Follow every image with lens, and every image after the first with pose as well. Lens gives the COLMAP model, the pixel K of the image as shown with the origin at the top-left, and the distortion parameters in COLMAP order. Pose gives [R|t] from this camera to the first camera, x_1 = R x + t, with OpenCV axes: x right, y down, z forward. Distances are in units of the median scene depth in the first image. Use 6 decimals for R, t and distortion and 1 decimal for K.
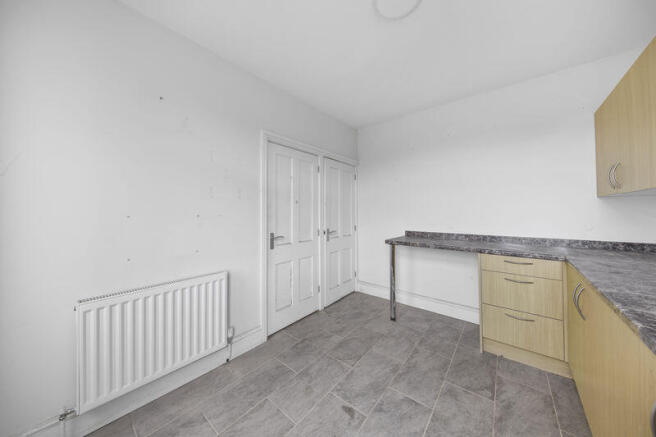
lens RADIAL K [[220.2, 0, 327.4], [0, 220.2, 209.4], [0, 0, 1]] dist [0.000279, -0.000005]
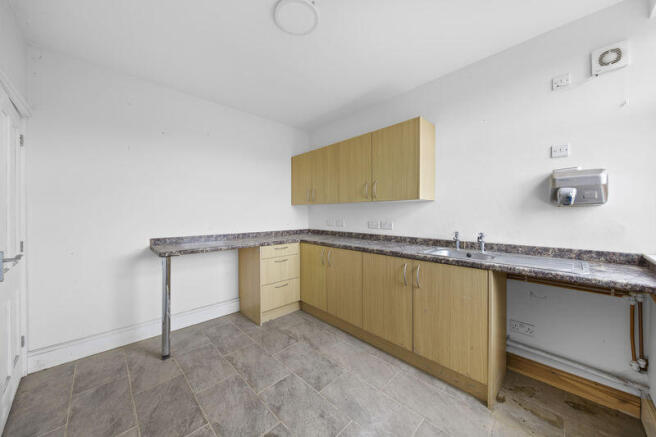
lens RADIAL K [[241.4, 0, 328.2], [0, 241.4, 214.3], [0, 0, 1]] dist [0.000855, -0.000148]
pose [[0.076591, -0.002147, 0.997060, -0.675702], [-0.009248, 0.999953, 0.002864, 0.011507], [-0.997020, -0.009440, 0.076568, 0.557445]]
